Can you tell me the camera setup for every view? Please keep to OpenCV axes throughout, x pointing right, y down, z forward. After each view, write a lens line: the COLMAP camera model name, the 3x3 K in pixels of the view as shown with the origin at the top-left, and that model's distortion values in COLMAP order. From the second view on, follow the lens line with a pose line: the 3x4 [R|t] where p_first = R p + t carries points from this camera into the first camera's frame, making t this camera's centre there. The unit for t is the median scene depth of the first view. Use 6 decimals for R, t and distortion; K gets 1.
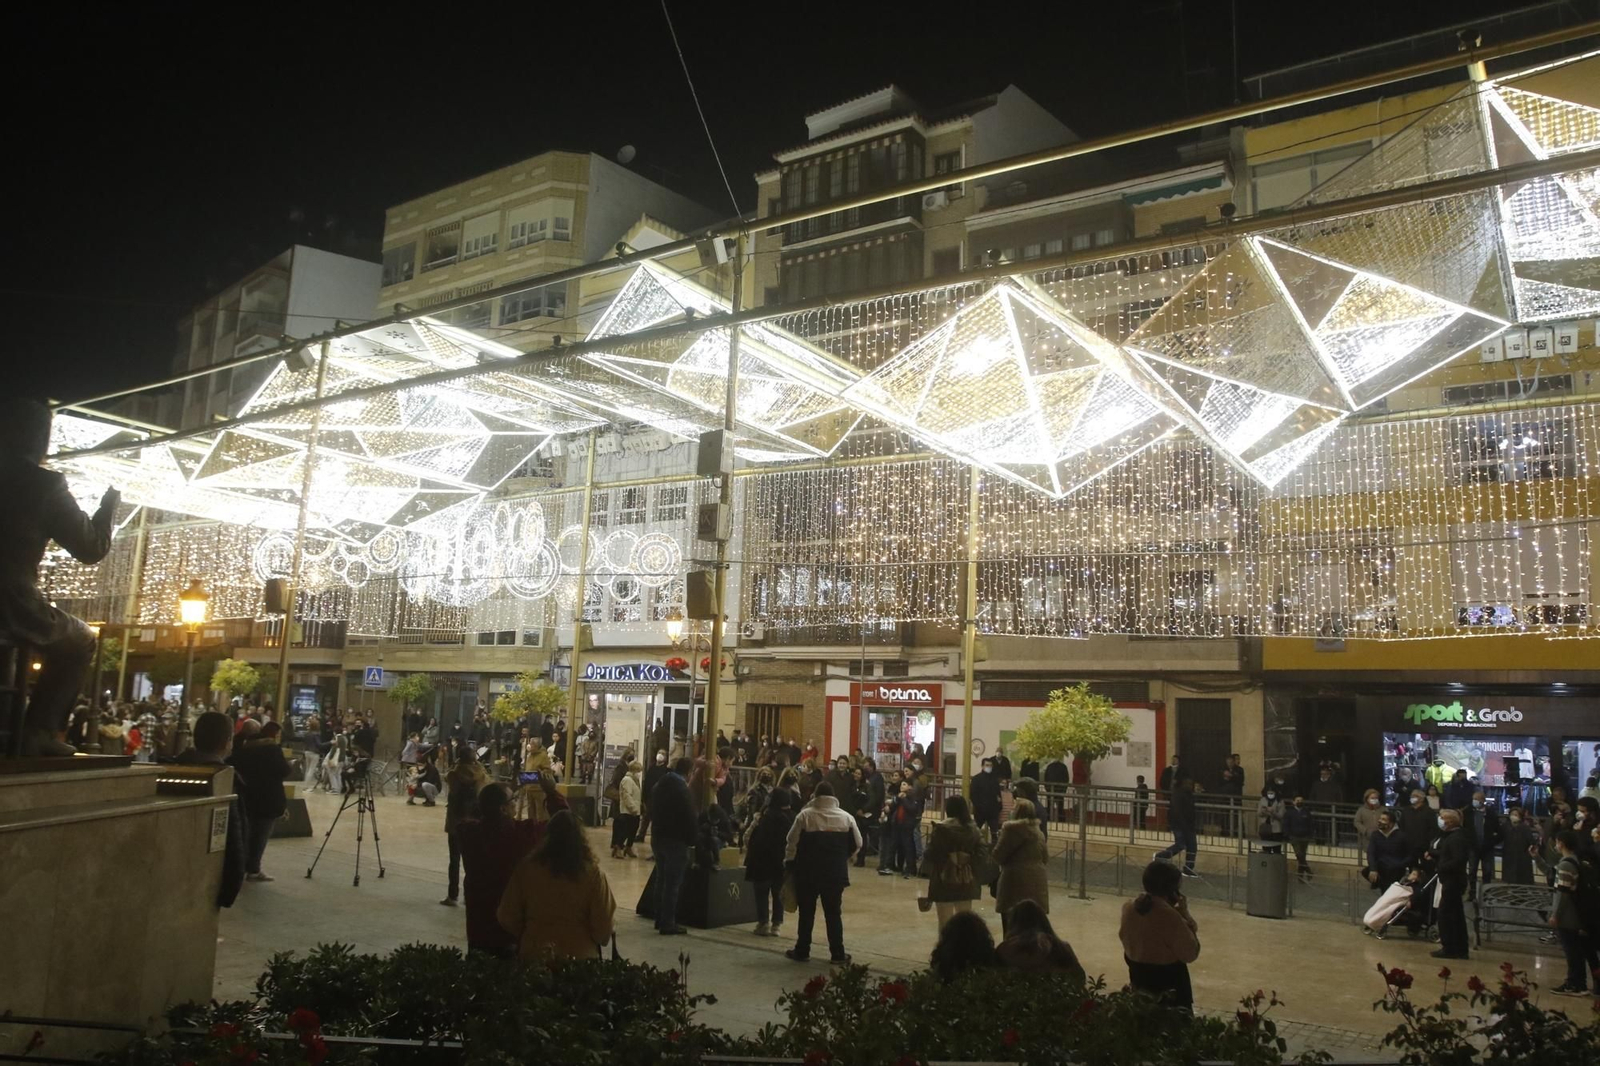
lens RADIAL K [[1161.8, 0, 800.5], [0, 1161.8, 538.0], [0, 0, 1]] dist [-0.096285, 0.054948]
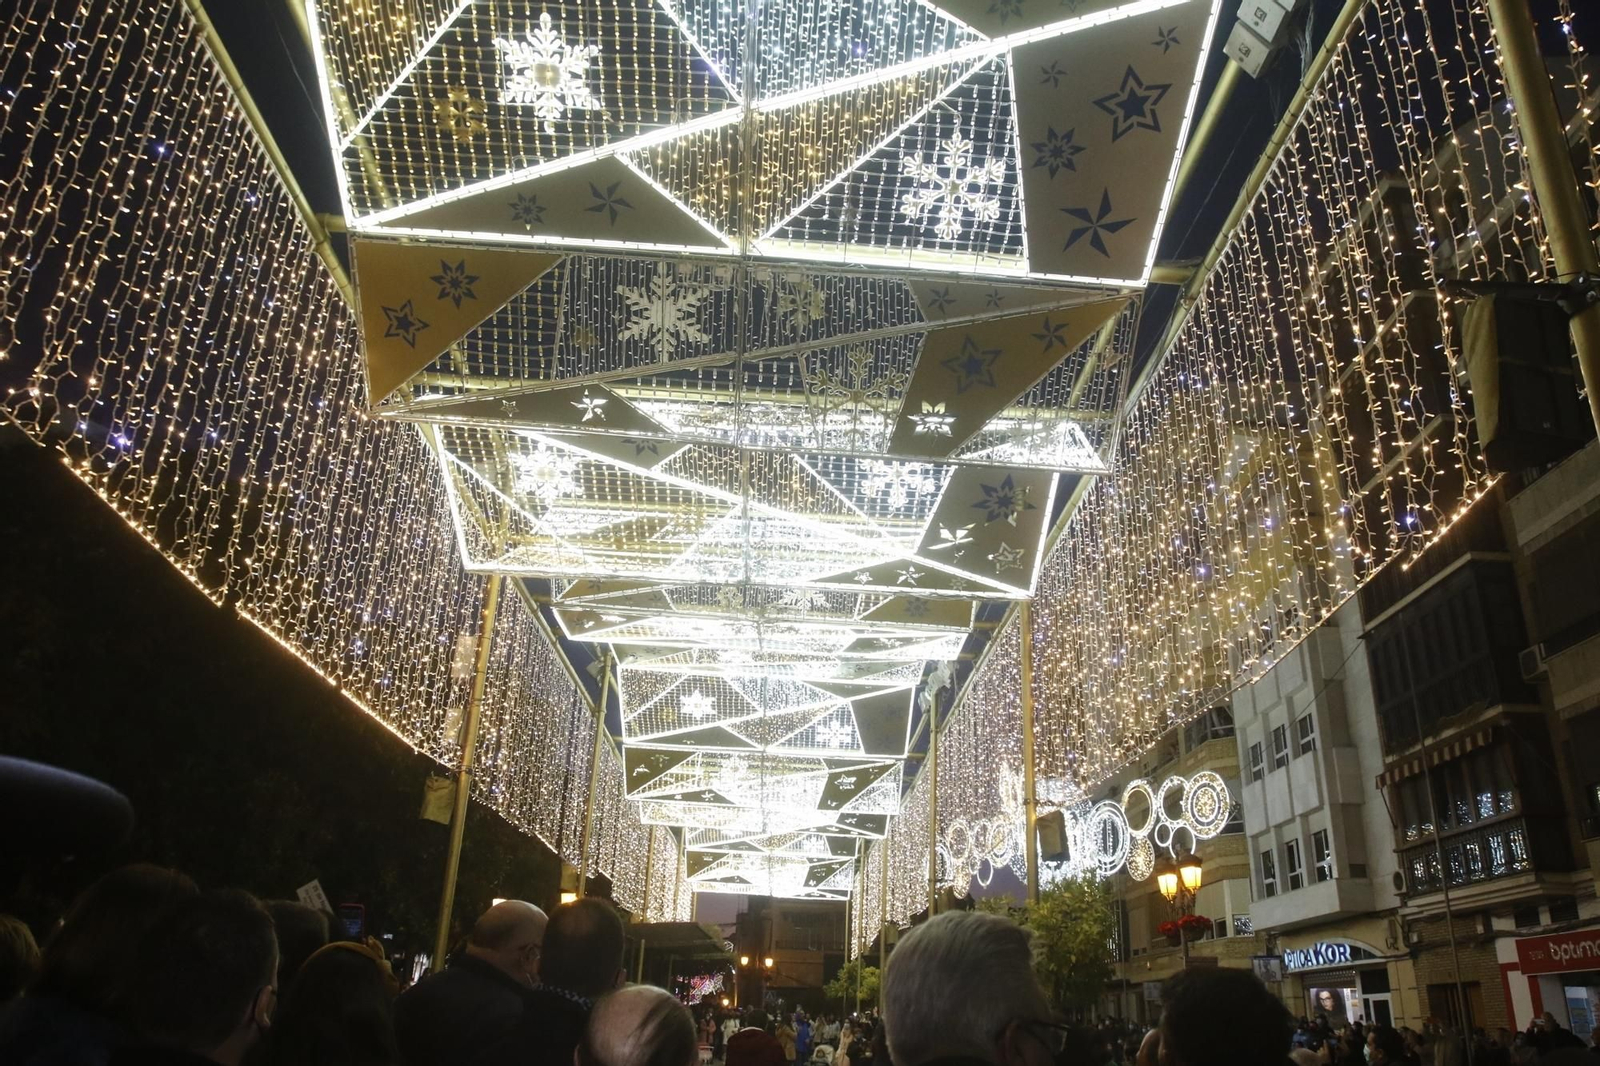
lens RADIAL K [[1161.8, 0, 797.6], [0, 1161.8, 530.8], [0, 0, 1]] dist [-0.096285, 0.054948]
pose [[0.579812, -0.339830, -0.740496, 0.366421], [0.108147, 0.932921, -0.343458, 0.082665], [0.807541, 0.119059, 0.577670, 0.266973]]
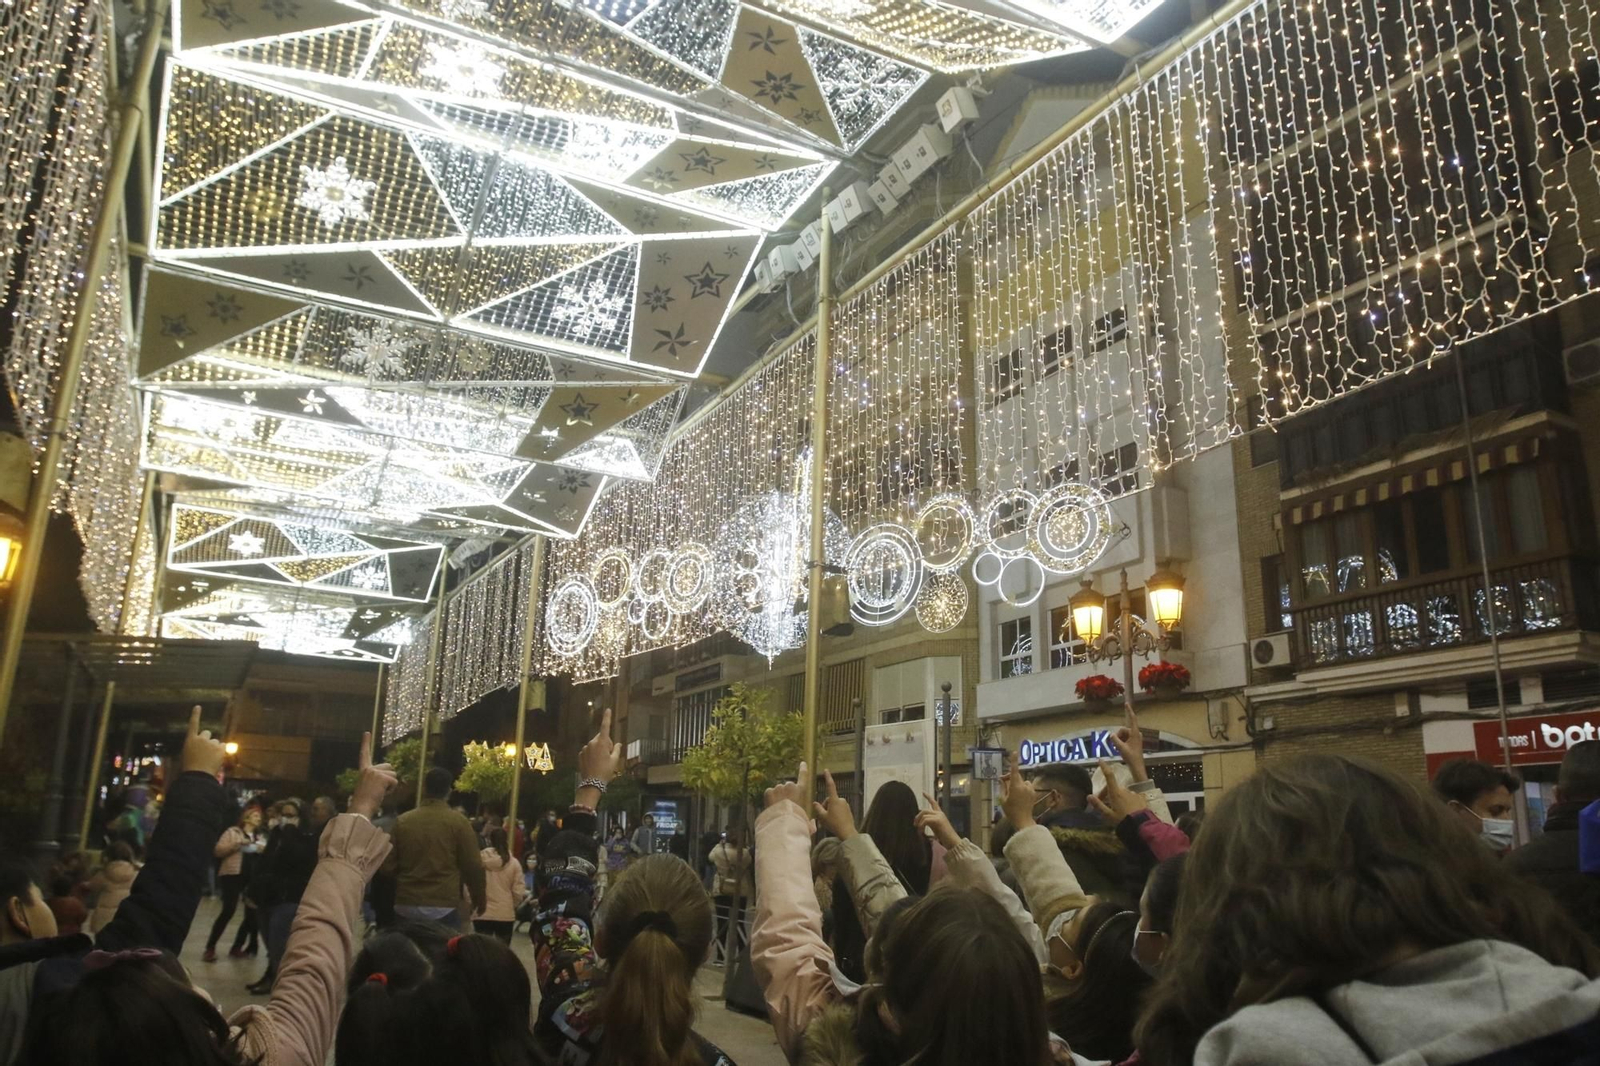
lens RADIAL K [[1161.8, 0, 804.3], [0, 1161.8, 536.4], [0, 0, 1]] dist [-0.096285, 0.054948]
pose [[0.889086, -0.135665, -0.437175, 0.009233], [0.080051, 0.986435, -0.143313, 0.092400], [0.450687, 0.092421, 0.887885, 0.420069]]
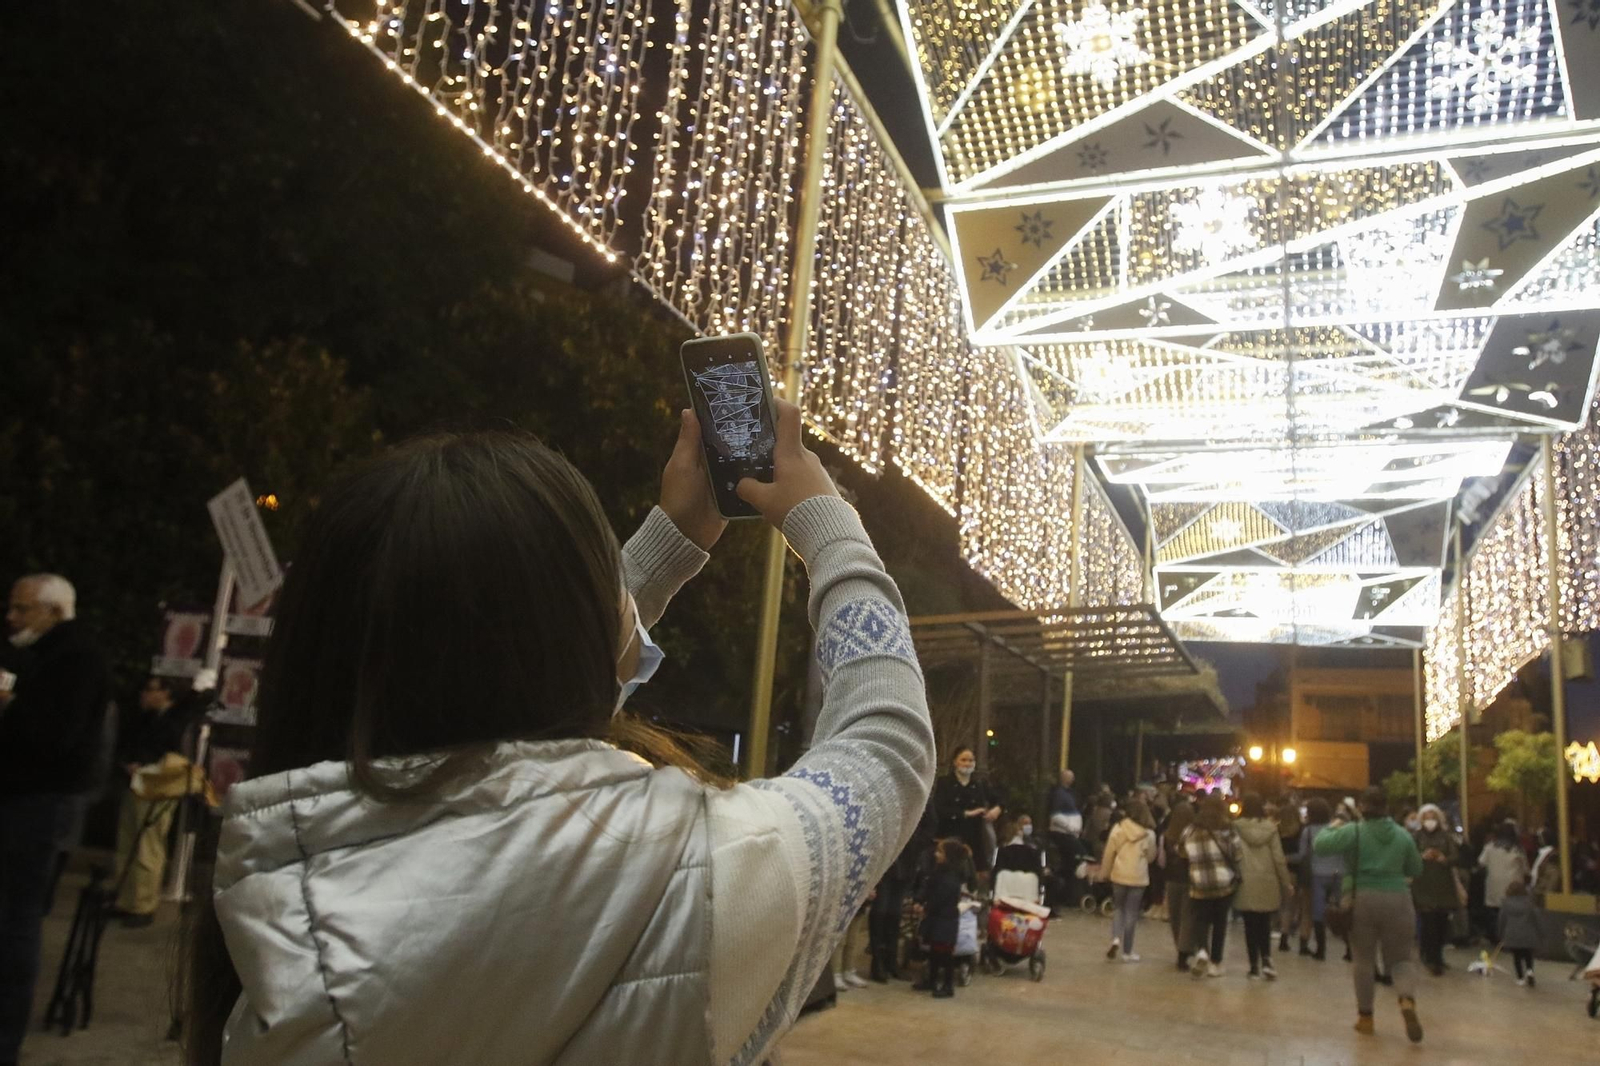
lens RADIAL K [[1161.8, 0, 806.8], [0, 1161.8, 539.2], [0, 0, 1]] dist [-0.096285, 0.054948]
pose [[0.210106, -0.236993, -0.948520, -0.030834], [0.075093, 0.971221, -0.226032, 0.108377], [0.974791, -0.023737, 0.221856, 0.517937]]
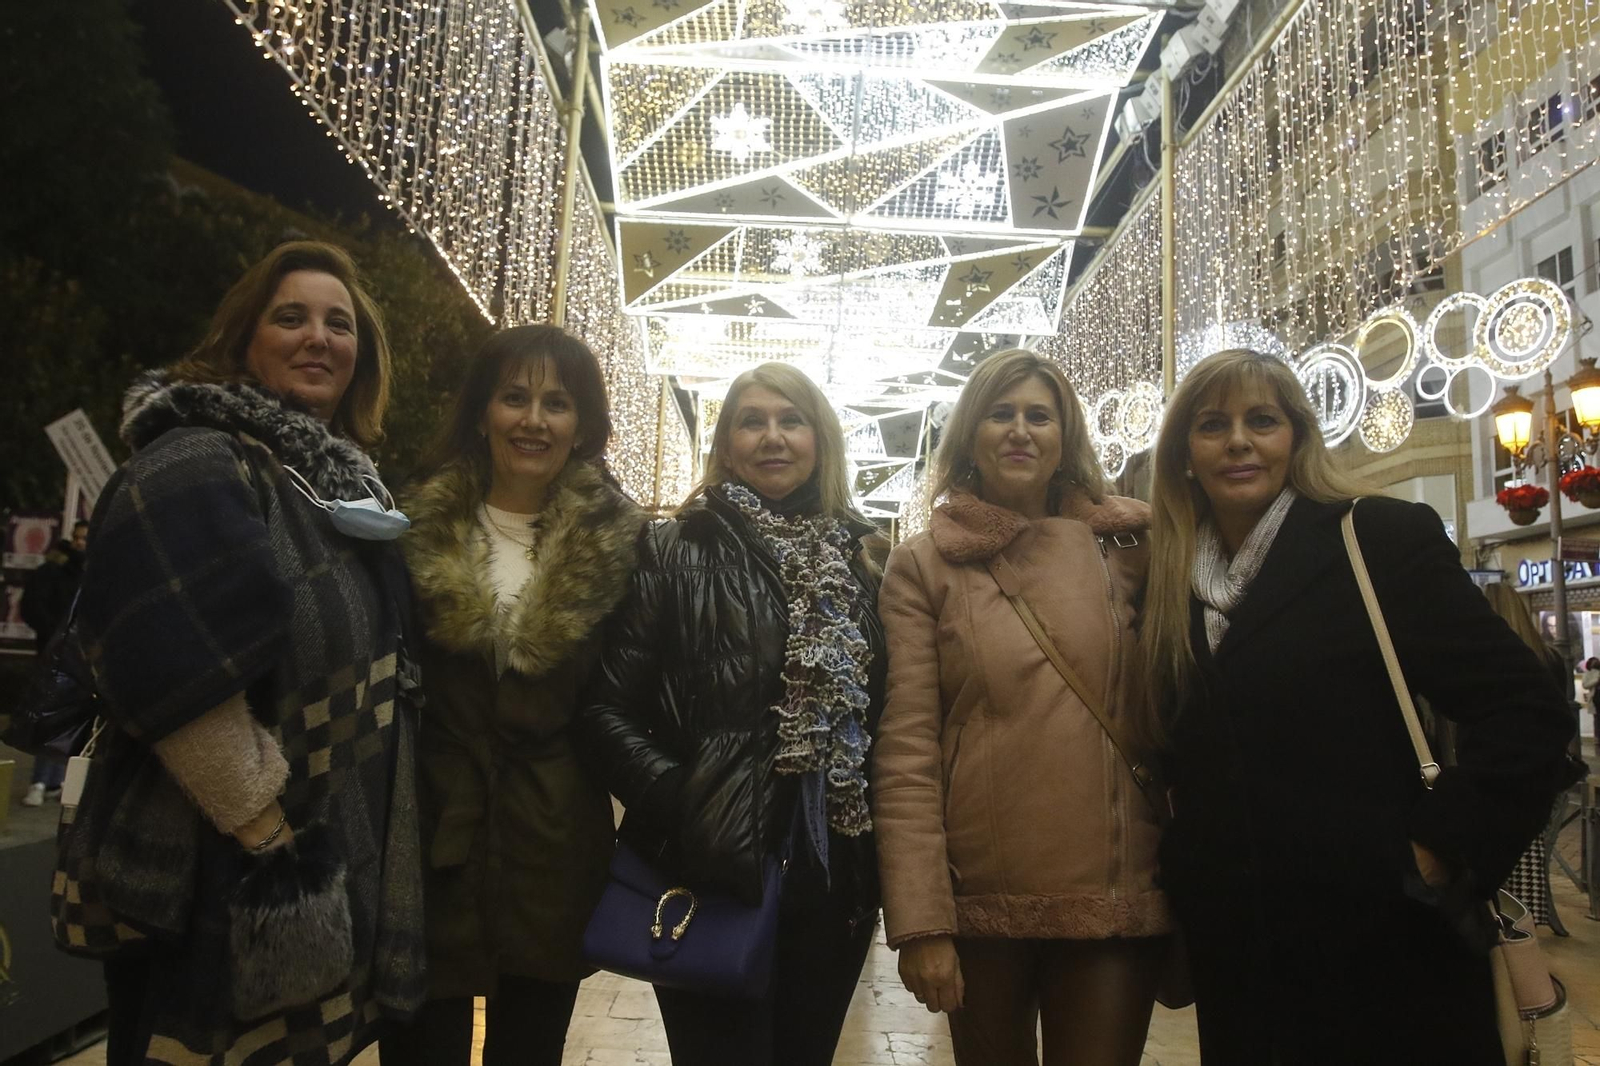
lens RADIAL K [[1161.8, 0, 802.4], [0, 1161.8, 534.1], [0, 0, 1]] dist [-0.096285, 0.054948]
pose [[0.587741, -0.116996, -0.800545, 0.082891], [0.113927, 0.991598, -0.061275, 0.103892], [0.800987, -0.055189, 0.596132, 0.410274]]
